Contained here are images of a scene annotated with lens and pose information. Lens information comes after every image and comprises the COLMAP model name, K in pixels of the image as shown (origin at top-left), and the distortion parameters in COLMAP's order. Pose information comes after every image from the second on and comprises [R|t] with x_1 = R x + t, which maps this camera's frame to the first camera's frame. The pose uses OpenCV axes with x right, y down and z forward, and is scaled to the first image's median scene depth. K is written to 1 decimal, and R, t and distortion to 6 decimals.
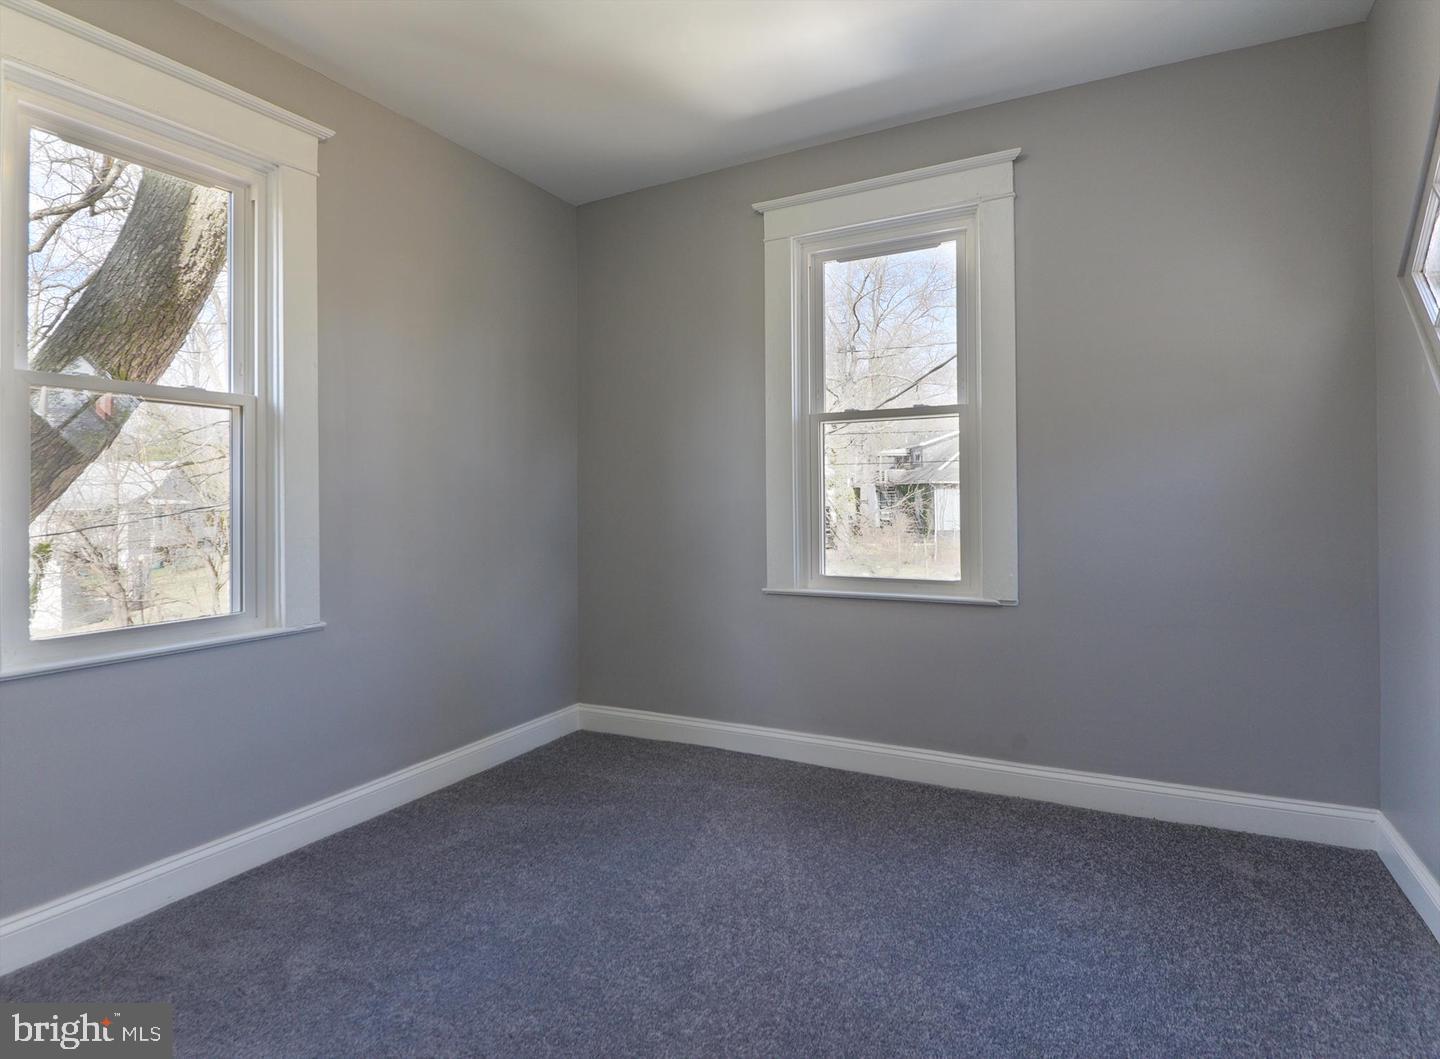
lens RADIAL K [[794.6, 0, 720.0], [0, 794.6, 529.5], [0, 0, 1]] dist [-0.002138, -0.036233]
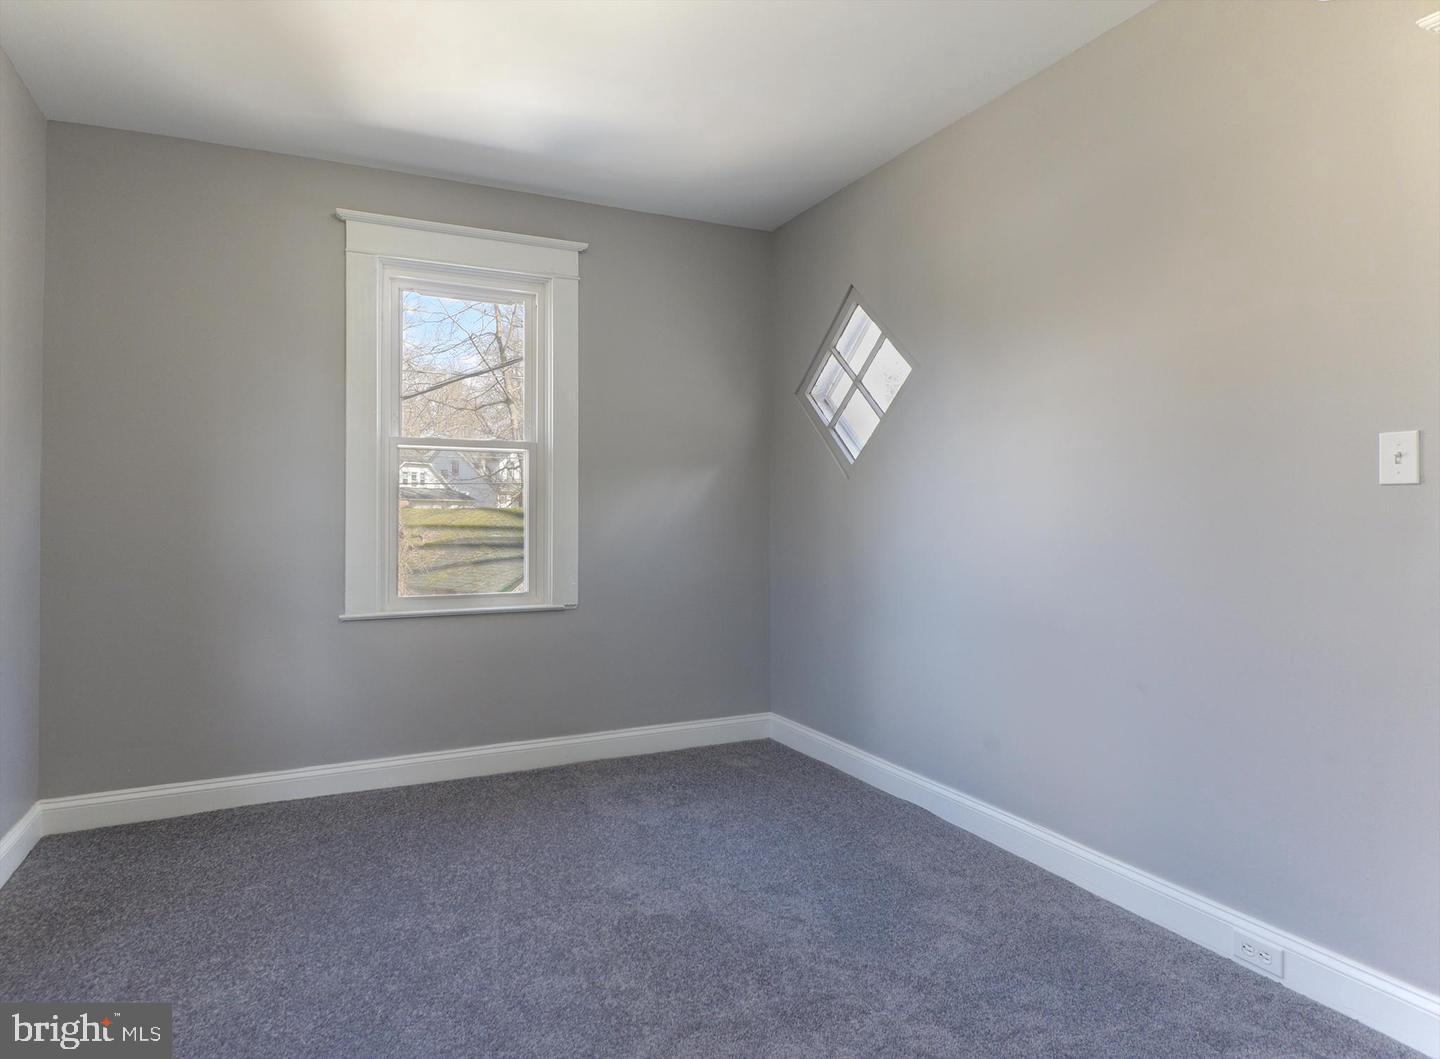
lens RADIAL K [[776.3, 0, 693.3], [0, 776.3, 535.6], [0, 0, 1]] dist [-0.002031, -0.001074]
pose [[0.591752, -0.011877, 0.806032, -0.498965], [0.017882, 0.999839, 0.001605, -0.016476], [-0.805922, 0.013464, 0.591869, 0.129422]]
